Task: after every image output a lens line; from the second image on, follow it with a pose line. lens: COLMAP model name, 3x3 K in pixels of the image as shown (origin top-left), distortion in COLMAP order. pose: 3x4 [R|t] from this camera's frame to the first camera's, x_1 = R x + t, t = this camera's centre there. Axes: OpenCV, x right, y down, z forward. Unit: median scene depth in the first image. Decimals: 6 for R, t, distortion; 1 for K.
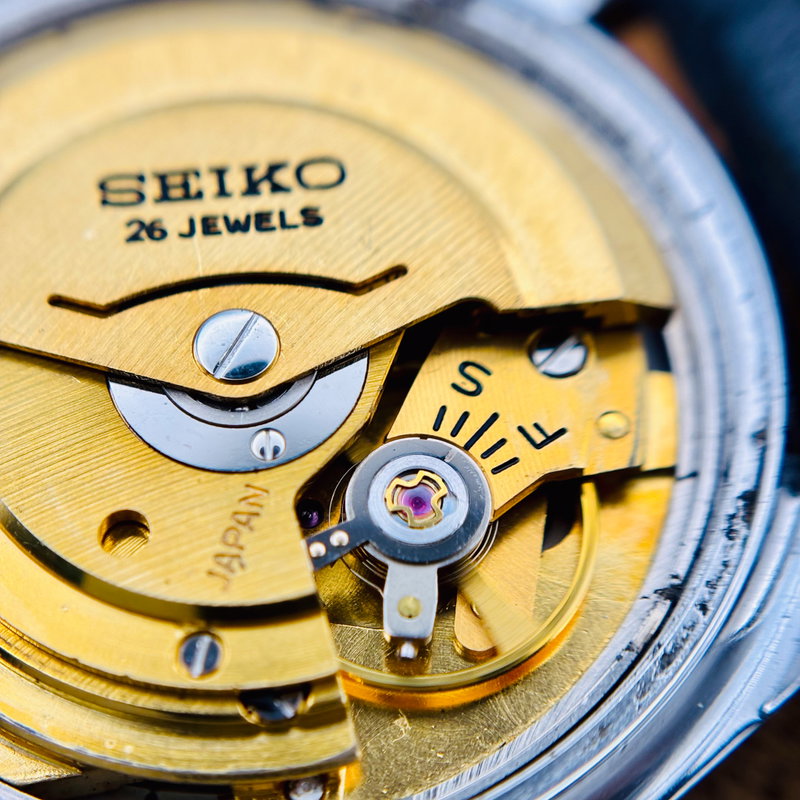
lens RADIAL K [[1667.4, 0, 356.9], [0, 1667.4, 438.9], [0, 0, 1]] dist [0.394104, 0.000000]
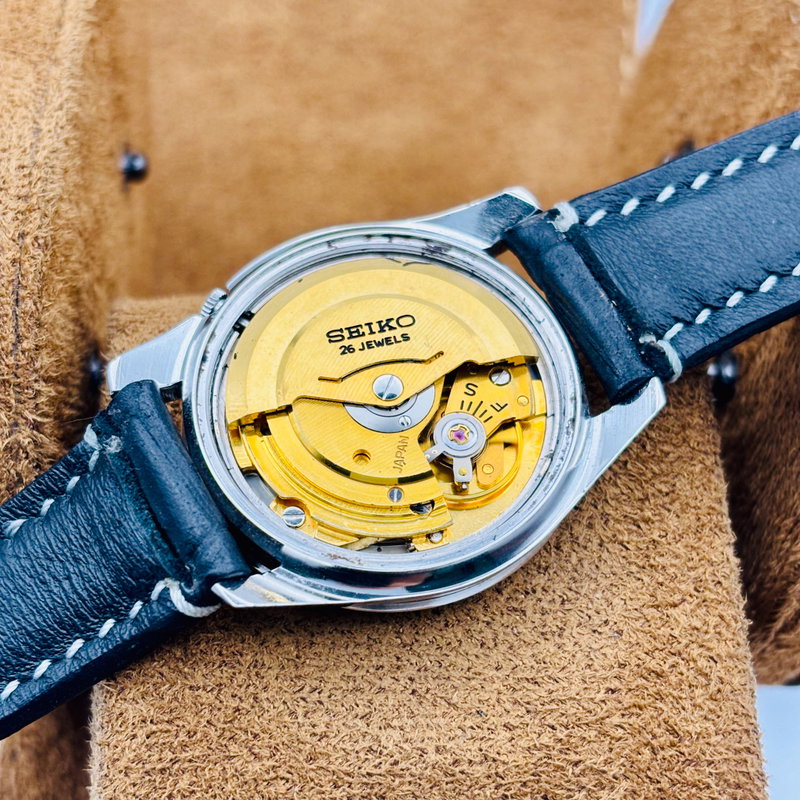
lens RADIAL K [[1667.4, 0, 405.4], [0, 1667.4, 398.8], [0, 0, 1]] dist [0.394104, 0.000000]
pose [[0.984817, -0.115482, 0.129616, -0.398216], [0.119588, 0.992525, -0.024332, 0.033326], [-0.125837, 0.039463, 0.991266, -1.717092]]
